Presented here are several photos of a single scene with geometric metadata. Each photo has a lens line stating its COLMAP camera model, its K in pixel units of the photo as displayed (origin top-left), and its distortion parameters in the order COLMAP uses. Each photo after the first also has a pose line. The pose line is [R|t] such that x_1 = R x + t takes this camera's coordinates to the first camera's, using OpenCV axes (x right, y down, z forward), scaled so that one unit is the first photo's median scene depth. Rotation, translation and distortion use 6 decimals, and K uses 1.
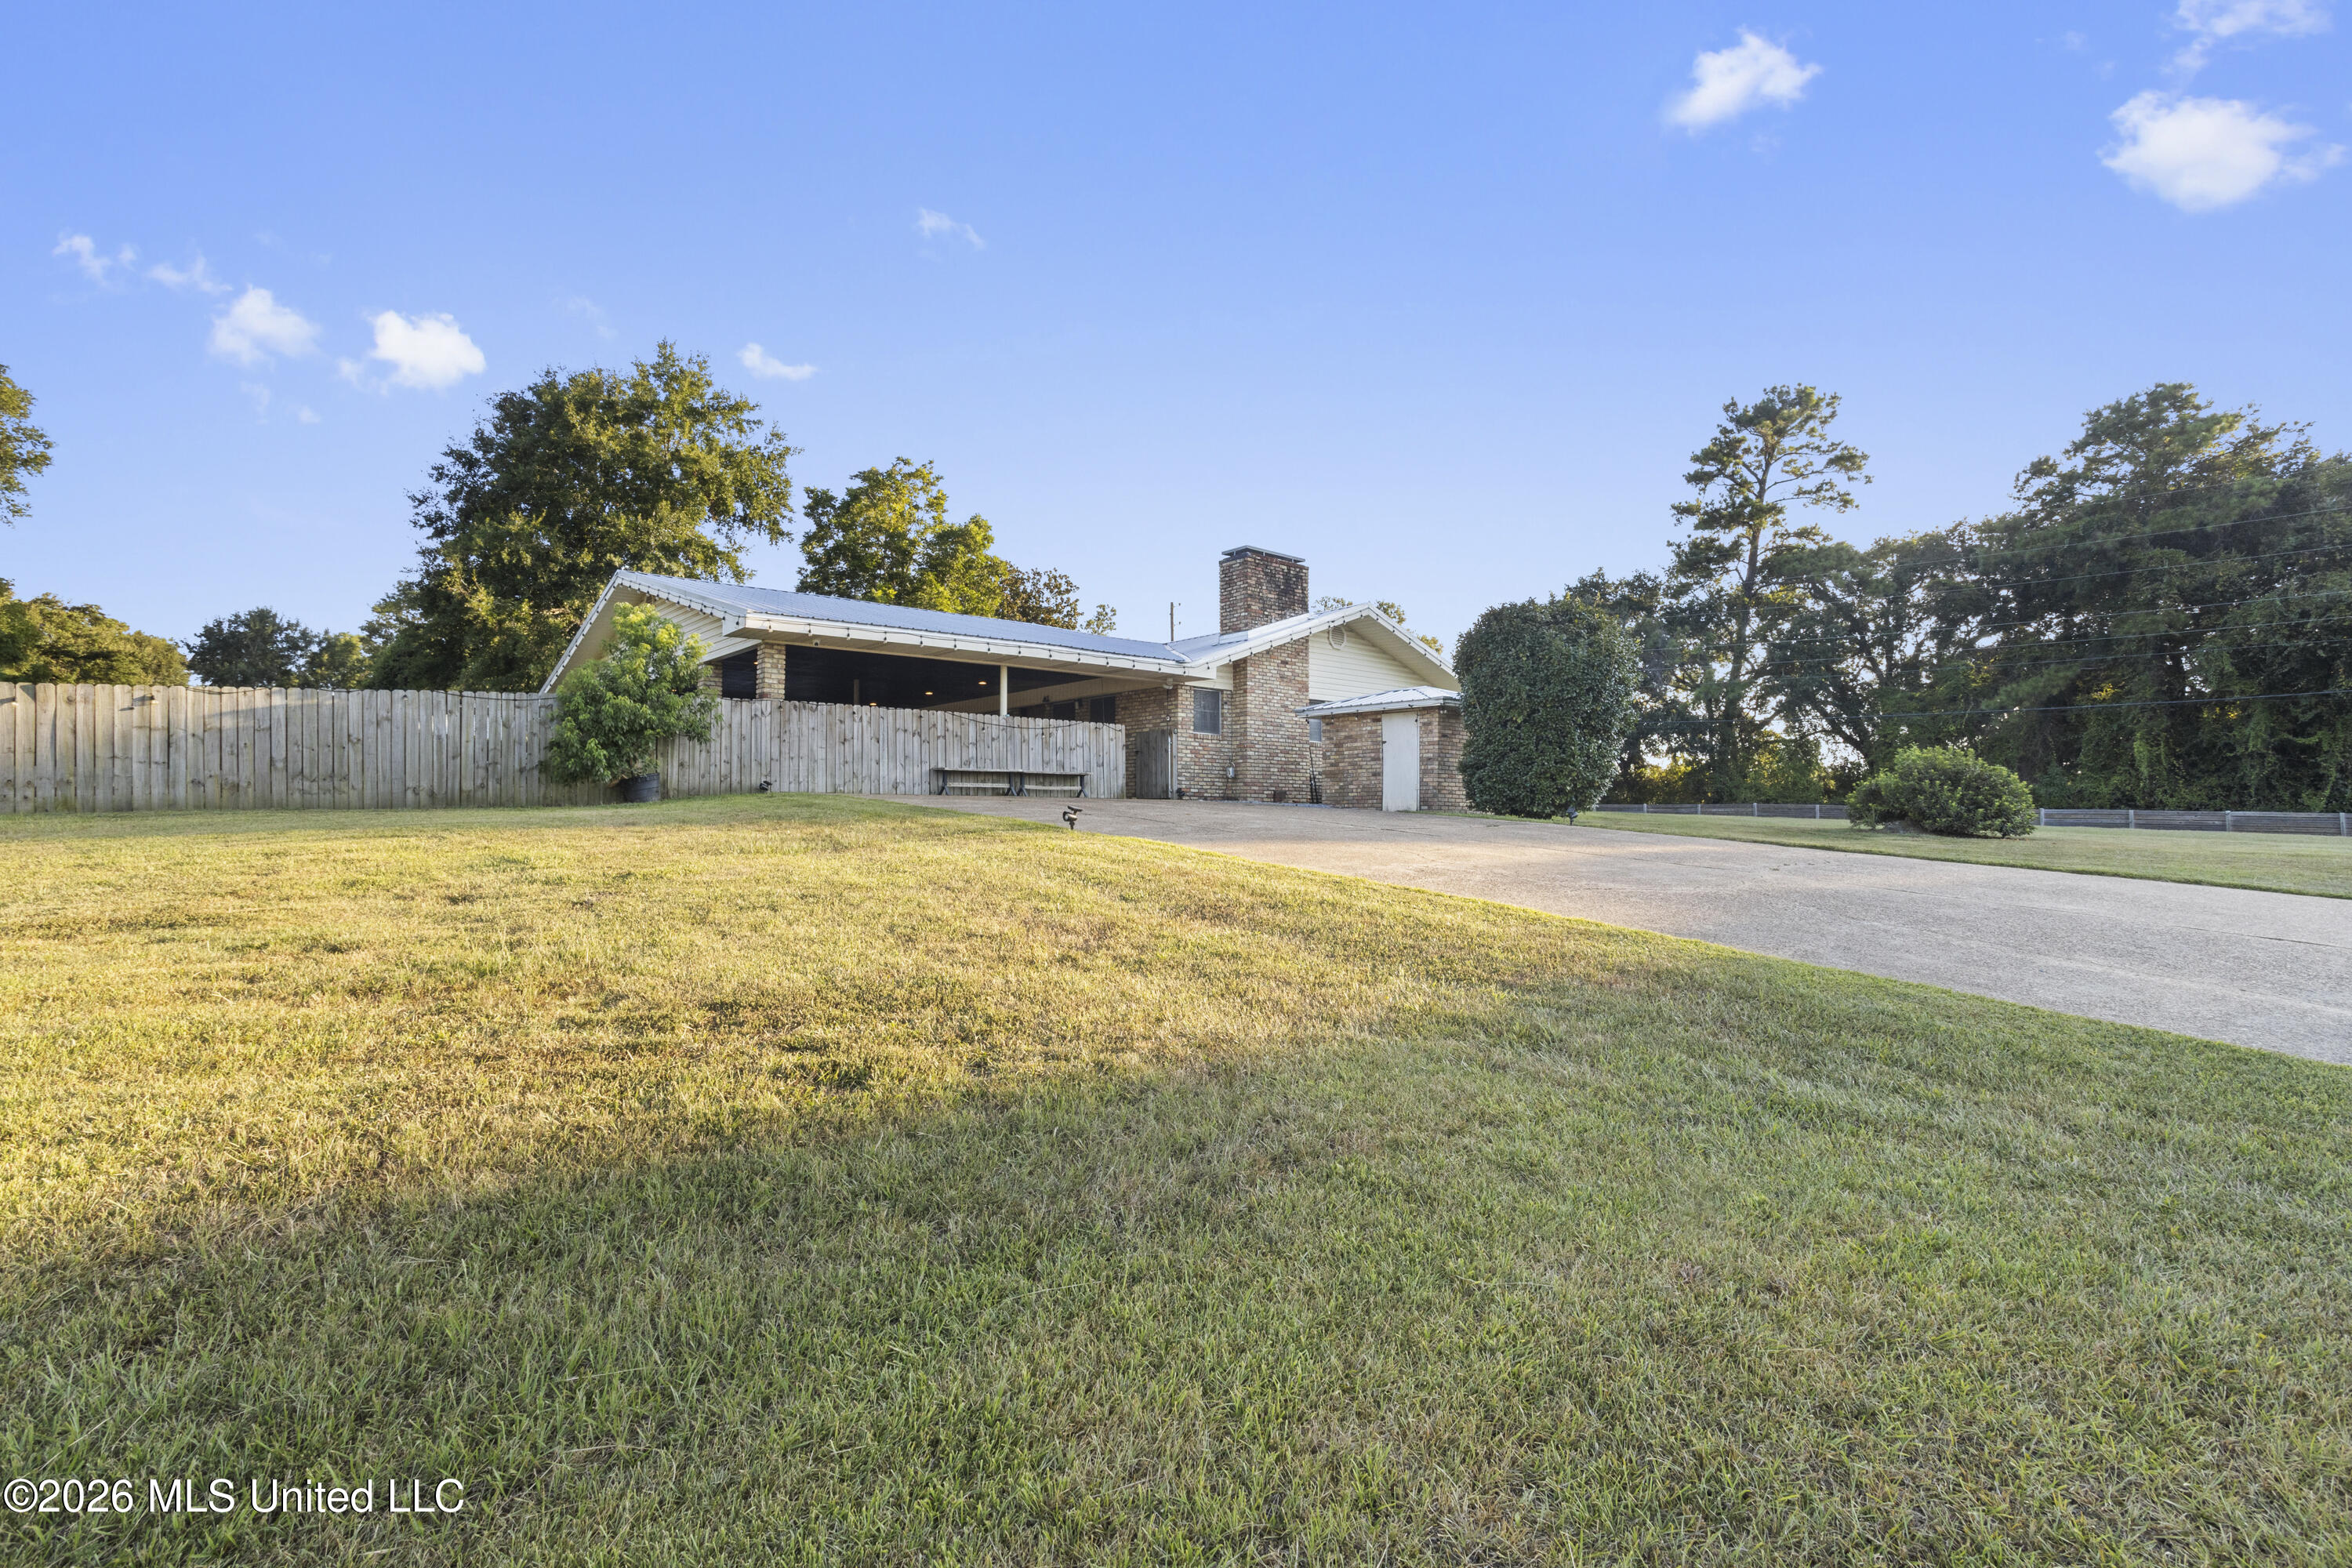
lens RADIAL K [[1140.9, 0, 1168.7], [0, 1140.9, 792.9], [0, 0, 1]] dist [-0.043571, 0.027369]
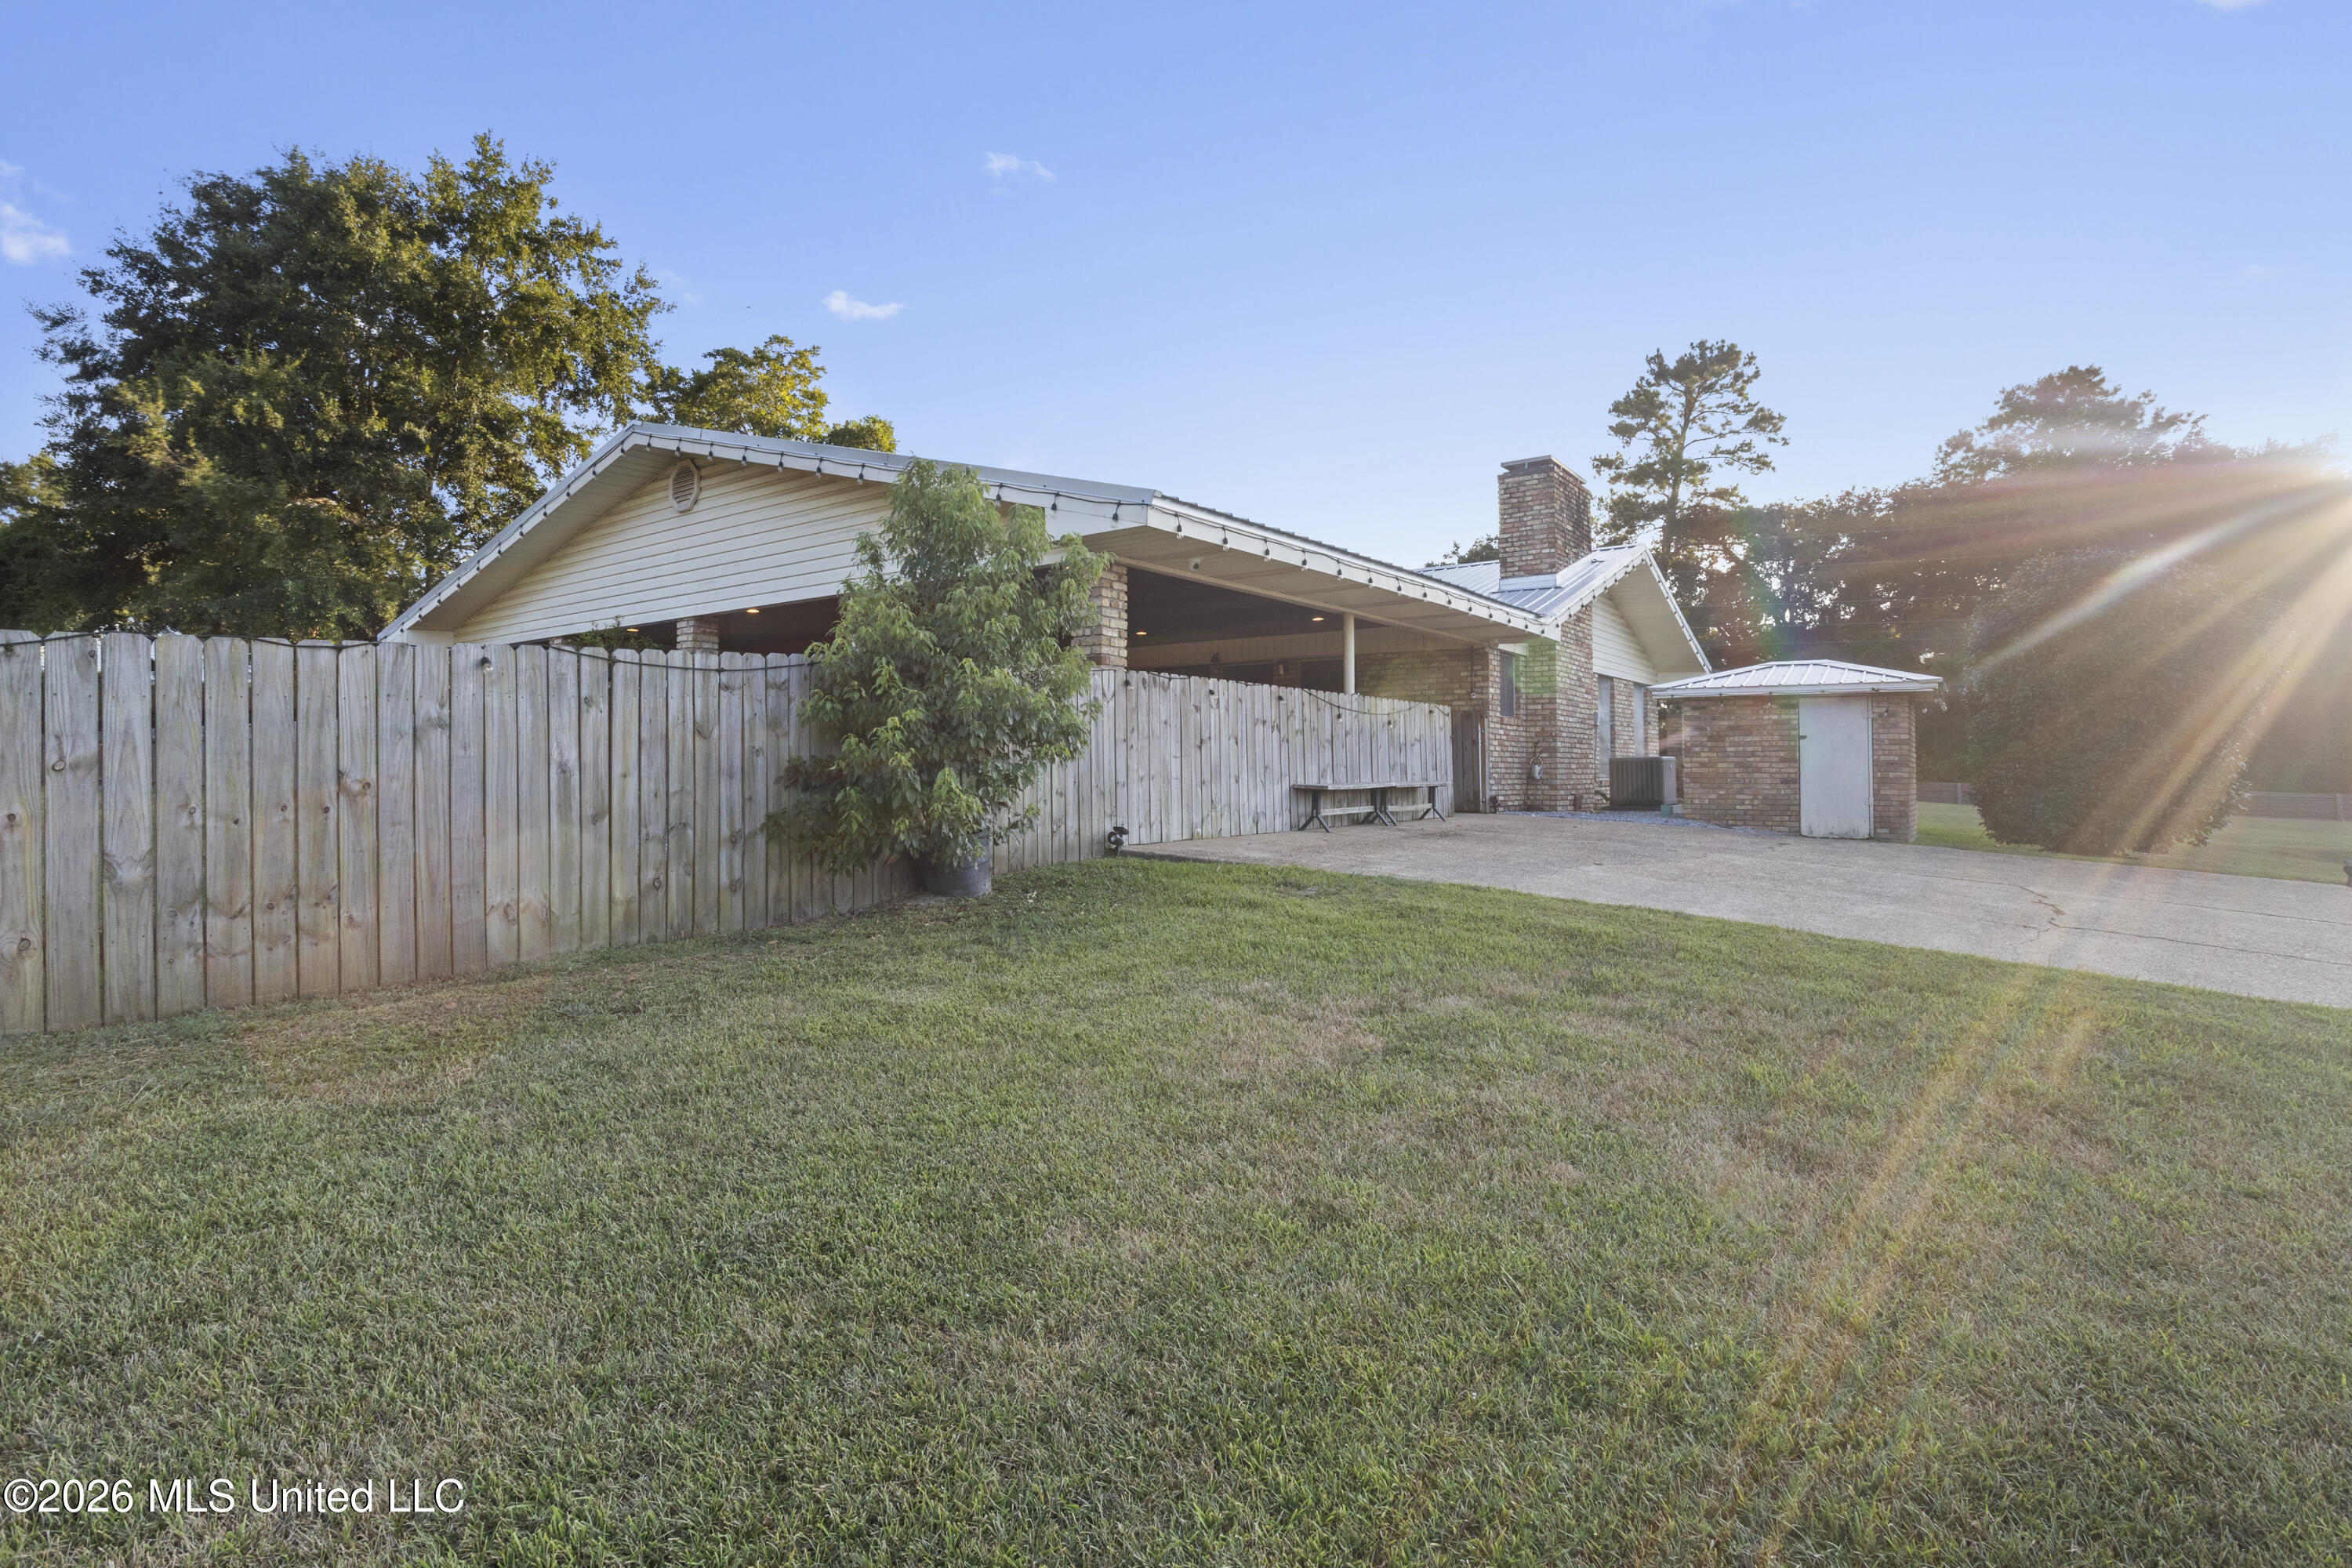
lens RADIAL K [[1140.9, 0, 1174.6], [0, 1140.9, 773.3], [0, 0, 1]] dist [-0.043571, 0.027369]
pose [[0.974142, 0.000595, 0.225936, -0.172313], [-0.008347, 0.999409, 0.033356, -0.020212], [-0.225783, -0.034379, 0.973571, 0.186870]]
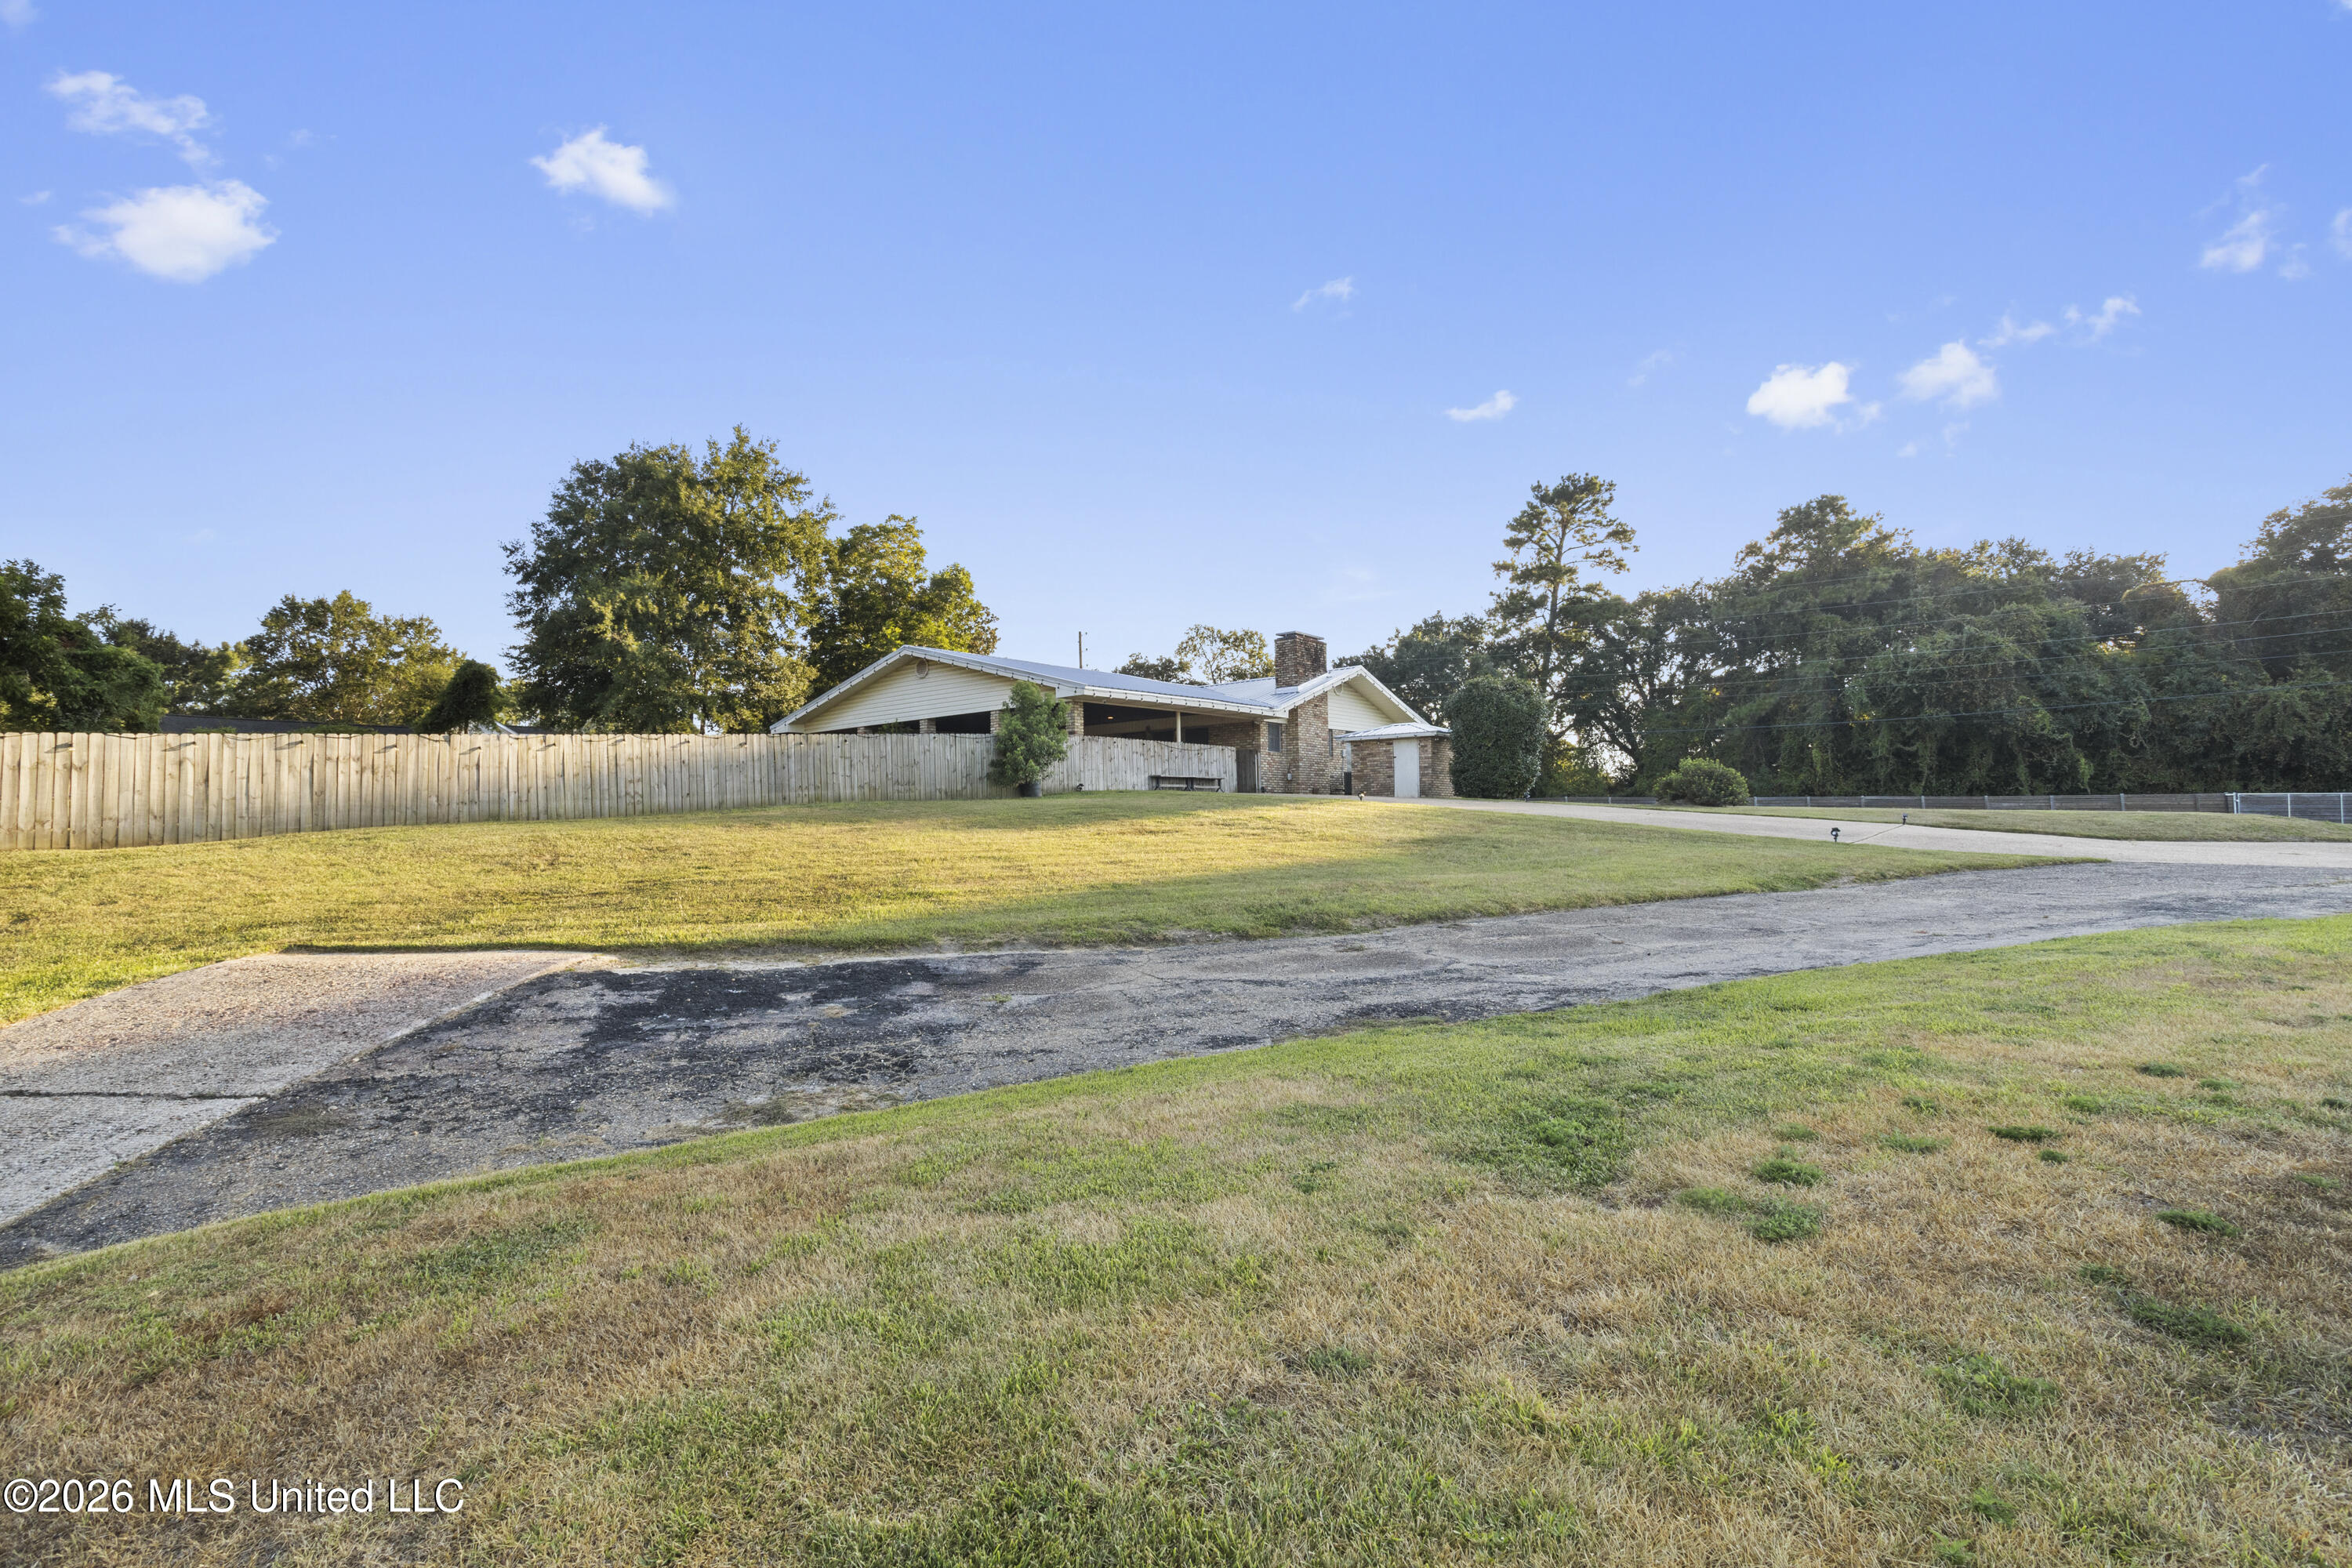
lens RADIAL K [[1140.9, 0, 1177.0], [0, 1140.9, 799.8], [0, 0, 1]] dist [-0.043571, 0.027369]
pose [[0.982922, -0.013259, 0.183545, -0.202448], [0.012945, 0.999912, 0.002910, 0.004072], [-0.183568, -0.000484, 0.983007, -0.269628]]
